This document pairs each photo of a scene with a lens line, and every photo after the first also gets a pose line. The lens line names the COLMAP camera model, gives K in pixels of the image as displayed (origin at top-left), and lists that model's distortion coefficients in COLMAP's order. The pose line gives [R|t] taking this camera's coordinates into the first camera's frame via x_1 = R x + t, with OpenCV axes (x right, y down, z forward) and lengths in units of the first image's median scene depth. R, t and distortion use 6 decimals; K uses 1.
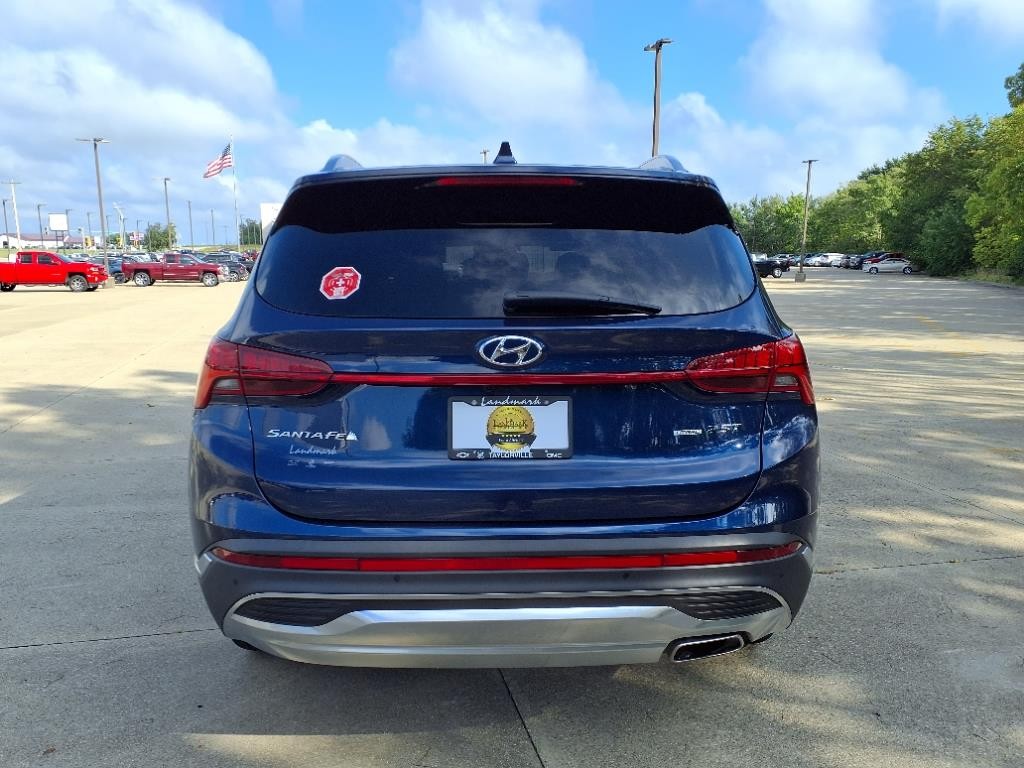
lens RADIAL K [[793.9, 0, 512.0], [0, 793.9, 384.0], [0, 0, 1]] dist [-0.000349, -0.016756]
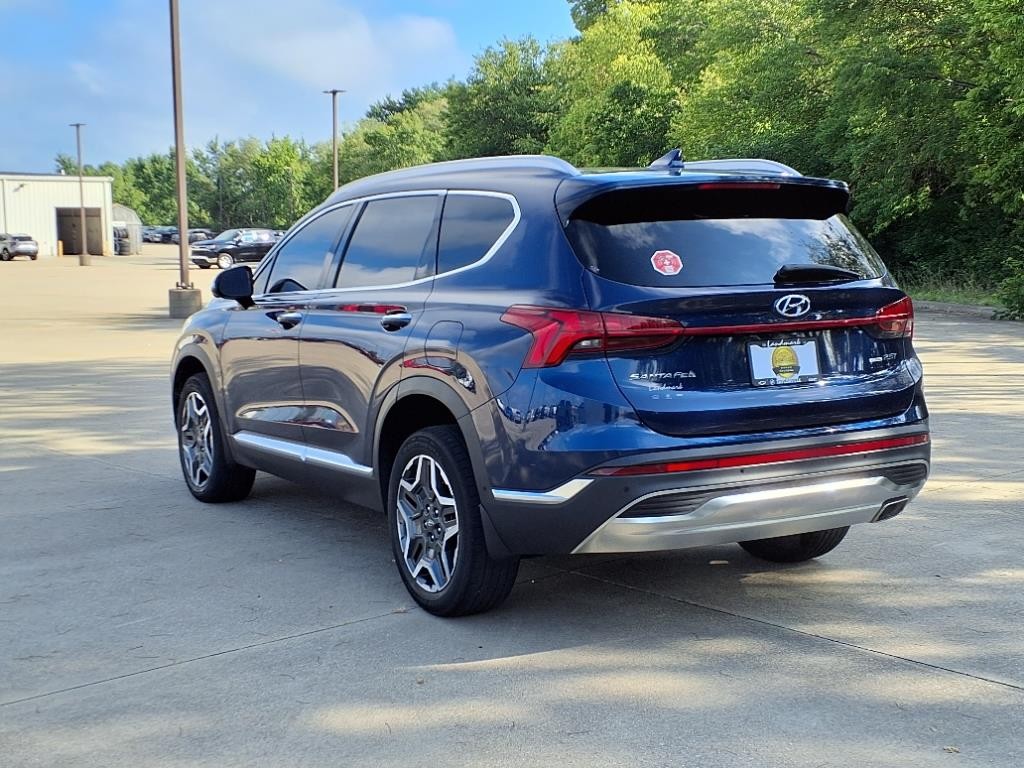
lens RADIAL K [[1353.8, 0, 512.0], [0, 1353.8, 384.0], [0, 0, 1]] dist [0.137744, -0.013746]
pose [[0.861321, -0.062238, 0.504235, -0.093758], [0.087650, 0.995790, -0.026811, 0.006680], [-0.500444, 0.067289, 0.863150, -0.047413]]
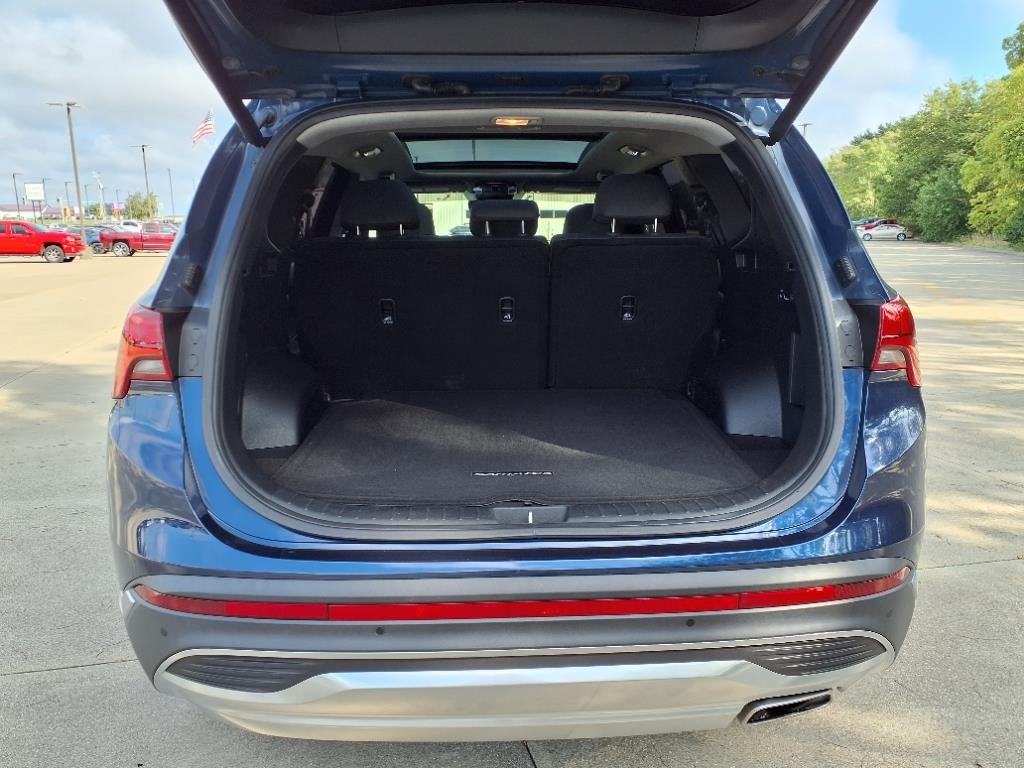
lens RADIAL K [[793.9, 0, 512.0], [0, 793.9, 384.0], [0, 0, 1]] dist [-0.000349, -0.016756]
pose [[0.999883, -0.007727, 0.013225, -0.001756], [0.007225, 0.999267, 0.037588, -0.000579], [-0.013505, -0.037488, 0.999206, 0.015447]]
